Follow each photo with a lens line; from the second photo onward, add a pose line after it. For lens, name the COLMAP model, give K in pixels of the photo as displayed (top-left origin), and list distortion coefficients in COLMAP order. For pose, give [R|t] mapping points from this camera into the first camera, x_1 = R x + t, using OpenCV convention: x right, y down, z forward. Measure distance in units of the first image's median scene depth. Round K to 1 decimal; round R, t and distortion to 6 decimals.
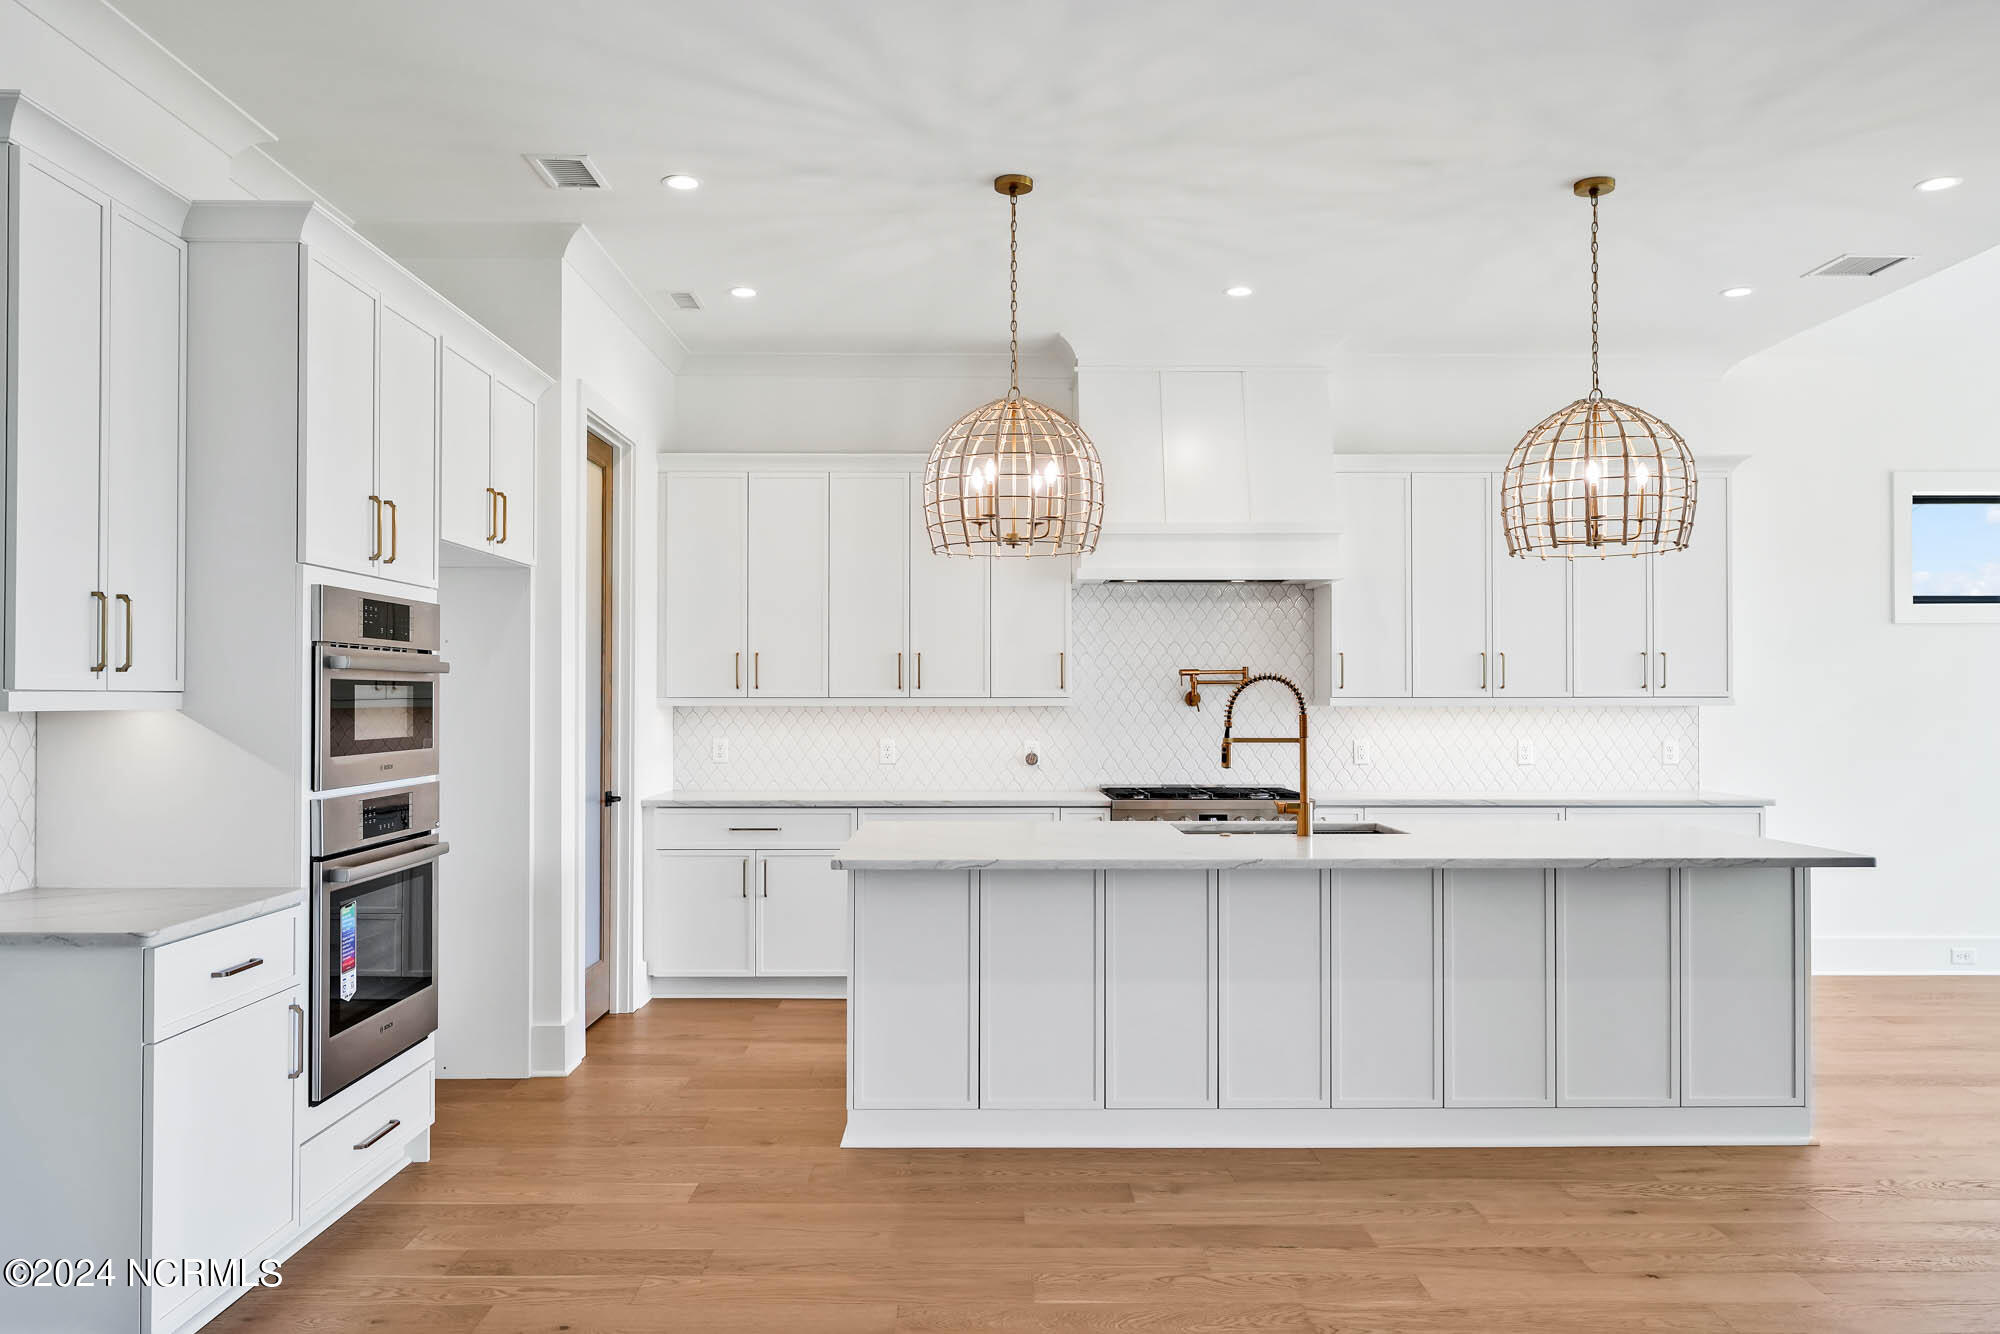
lens RADIAL K [[1436.0, 0, 978.4], [0, 1436.0, 683.2], [0, 0, 1]] dist [0.000557, 0.000210]
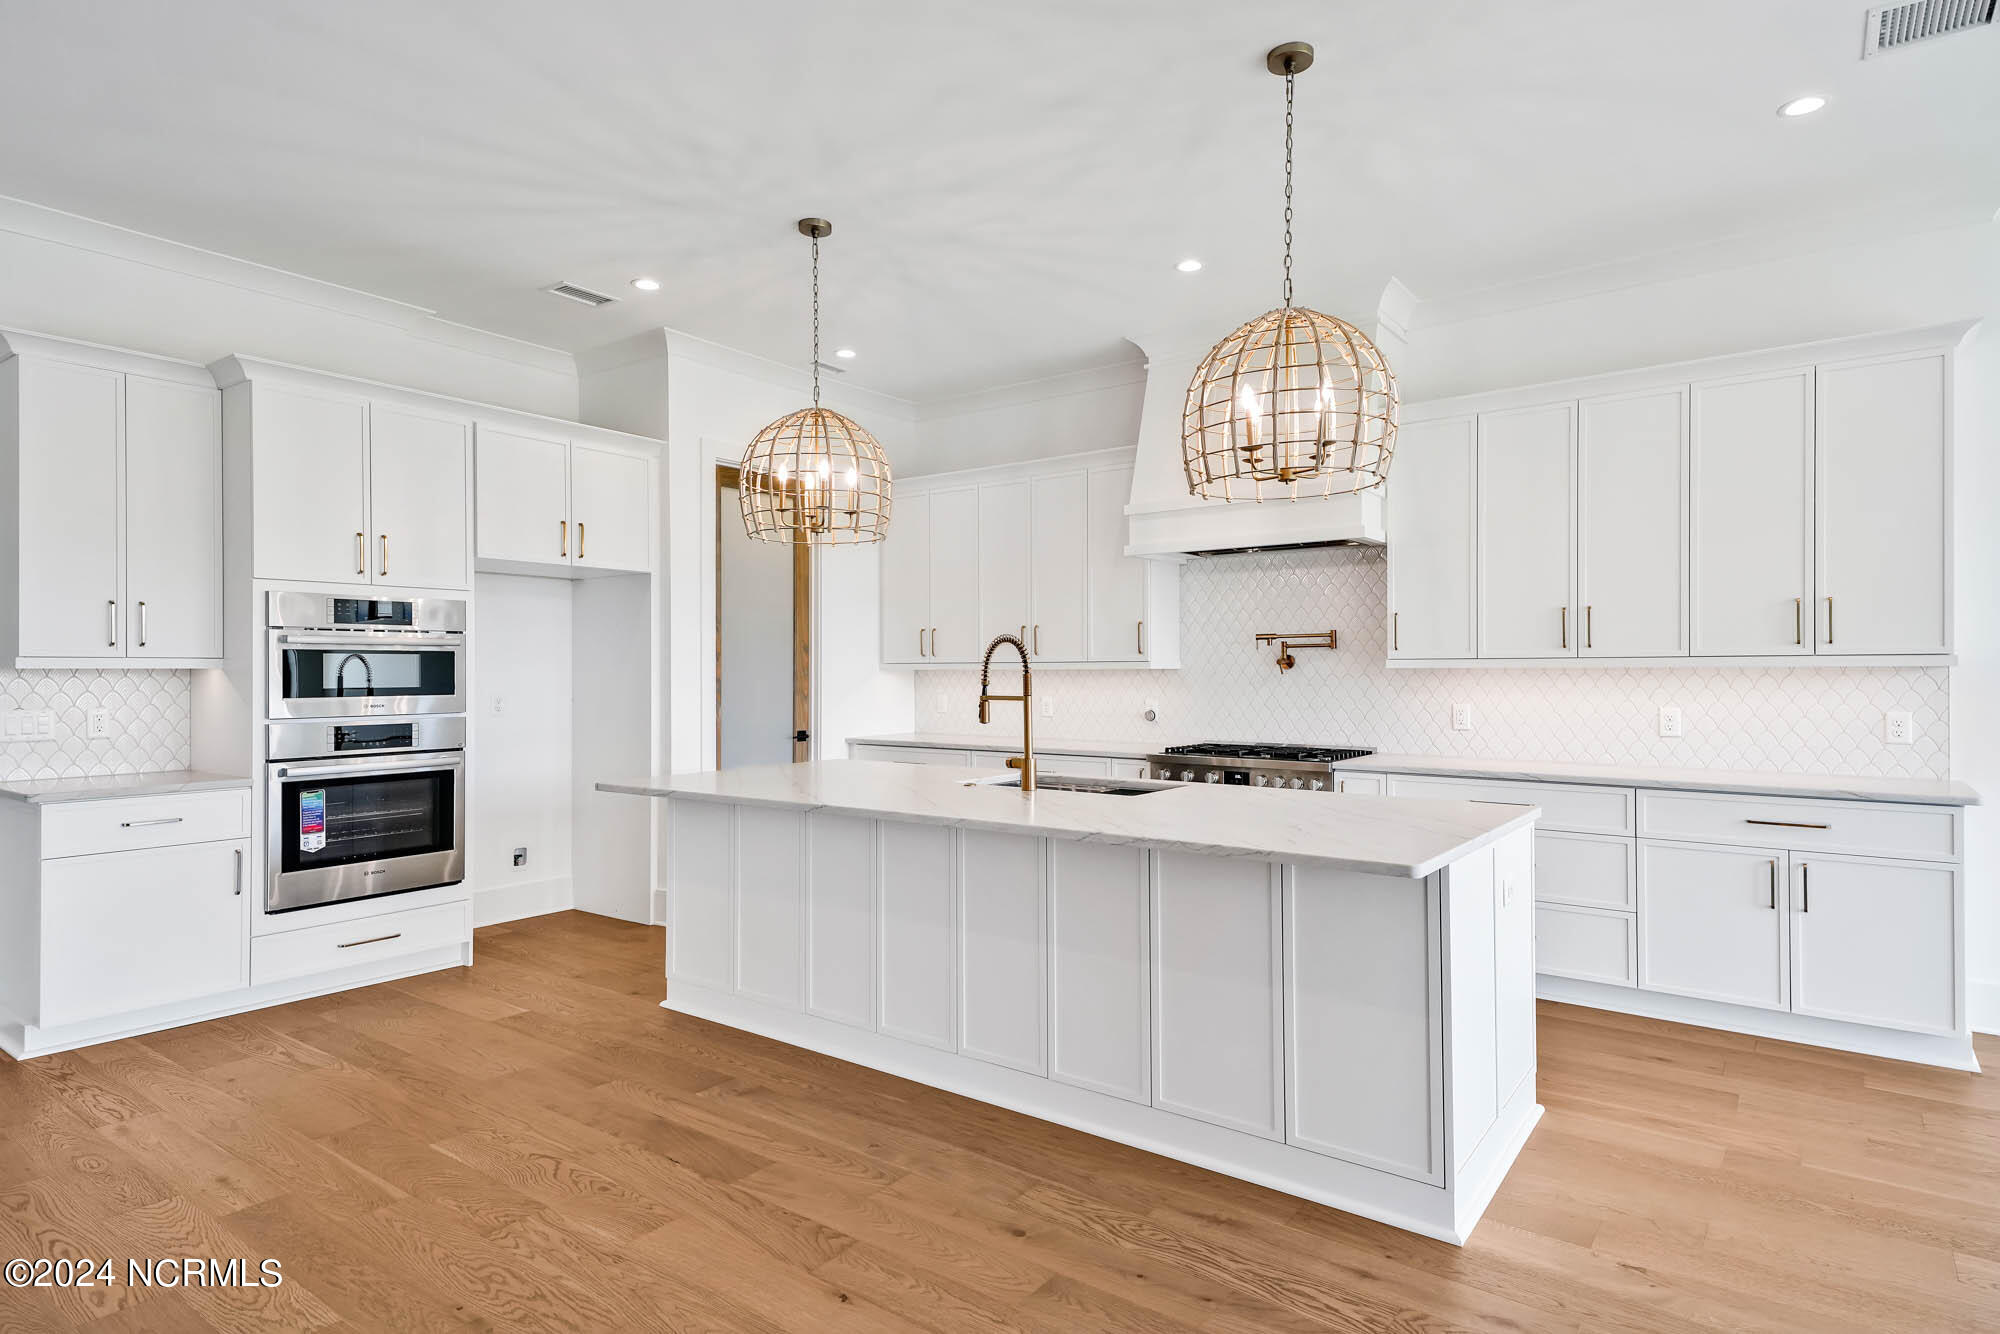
lens RADIAL K [[1078.9, 0, 1000.0], [0, 1078.9, 667.0], [0, 0, 1]] dist [0.039959, -0.001605]
pose [[0.799550, -0.003679, -0.600589, 0.668208], [0.008794, 0.999946, 0.005582, 0.012220], [0.600536, -0.009745, 0.799539, 0.361267]]
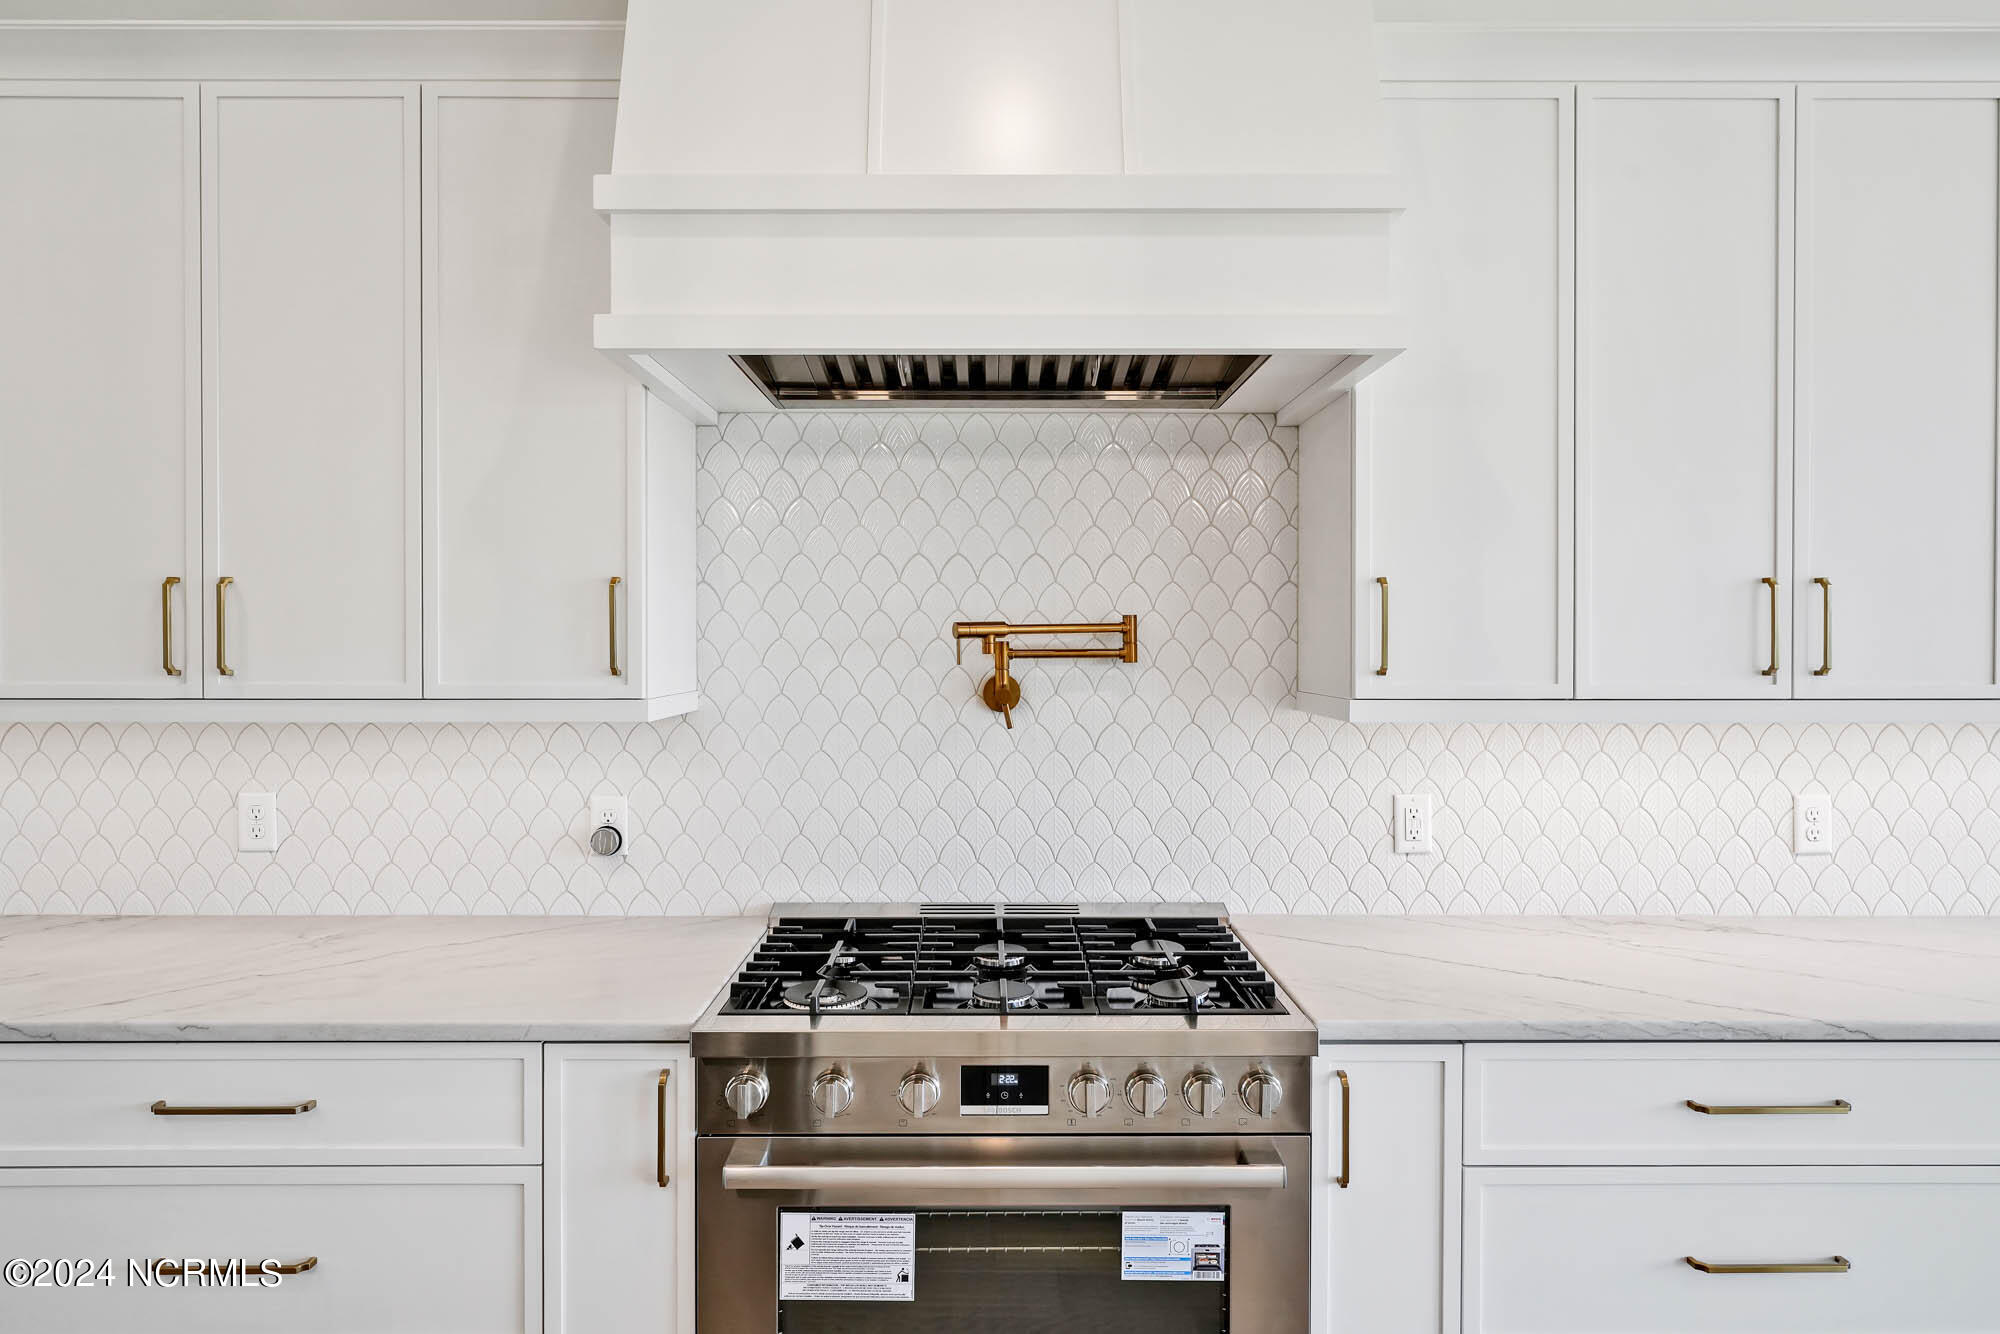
lens RADIAL K [[1140.4, 0, 986.7], [0, 1140.4, 655.3], [0, 0, 1]] dist [0.005179, 0.000170]
pose [[0.999987, 0.000455, -0.004986, 0.215693], [-0.000335, 0.999709, 0.024116, -0.011594], [0.004996, -0.024114, 0.999697, 0.993403]]
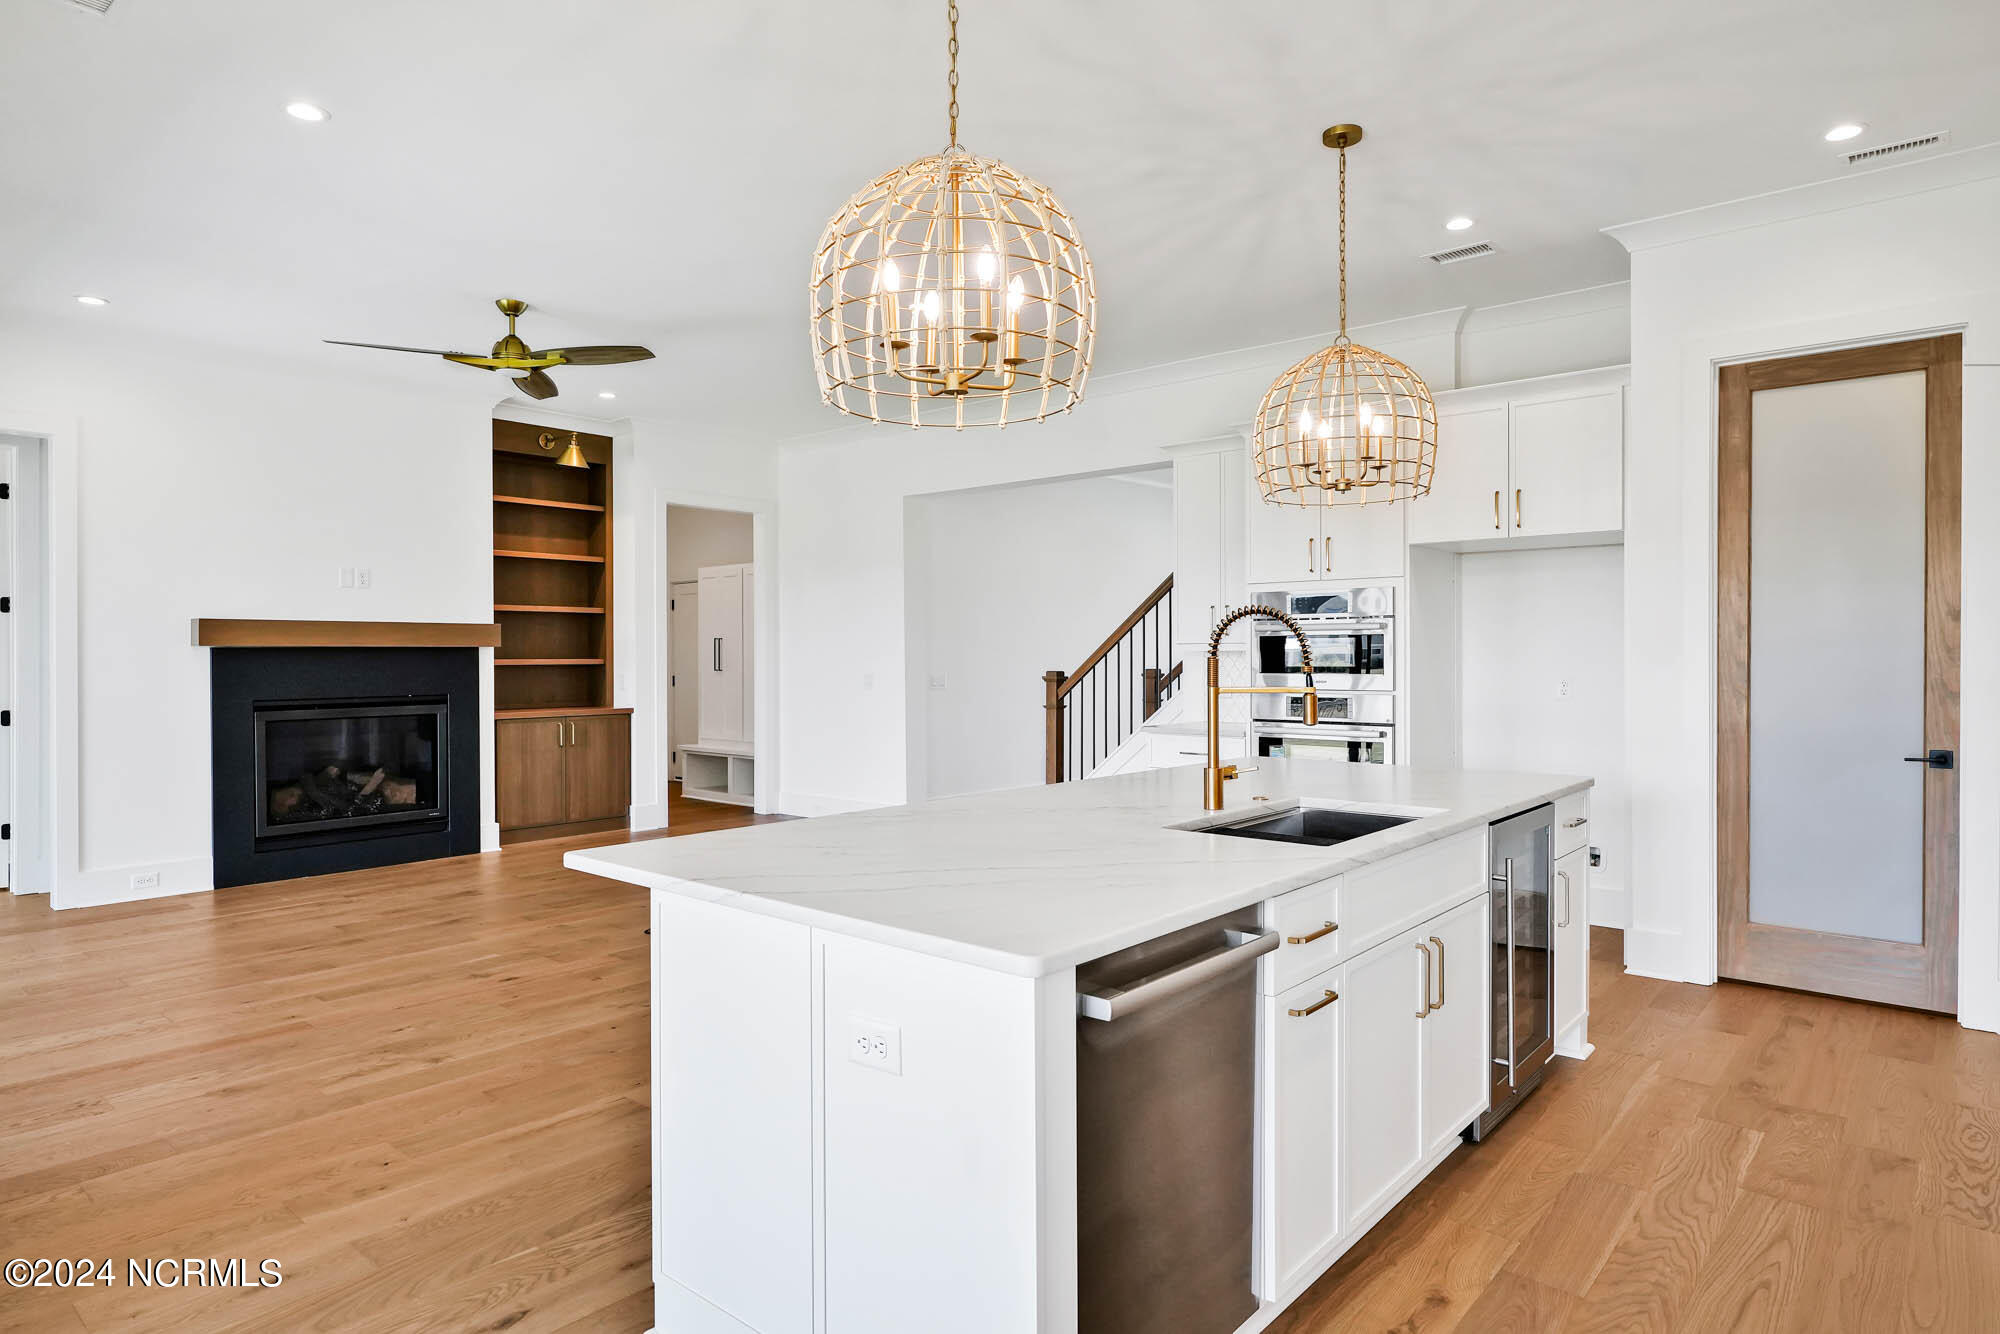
lens RADIAL K [[1140.4, 0, 986.7], [0, 1140.4, 655.3], [0, 0, 1]] dist [0.005179, 0.000170]
pose [[-0.659066, 0.001503, -0.752083, 0.780864], [0.011118, 0.999908, -0.007745, 0.024263], [0.752003, -0.013466, -0.659022, 1.305137]]
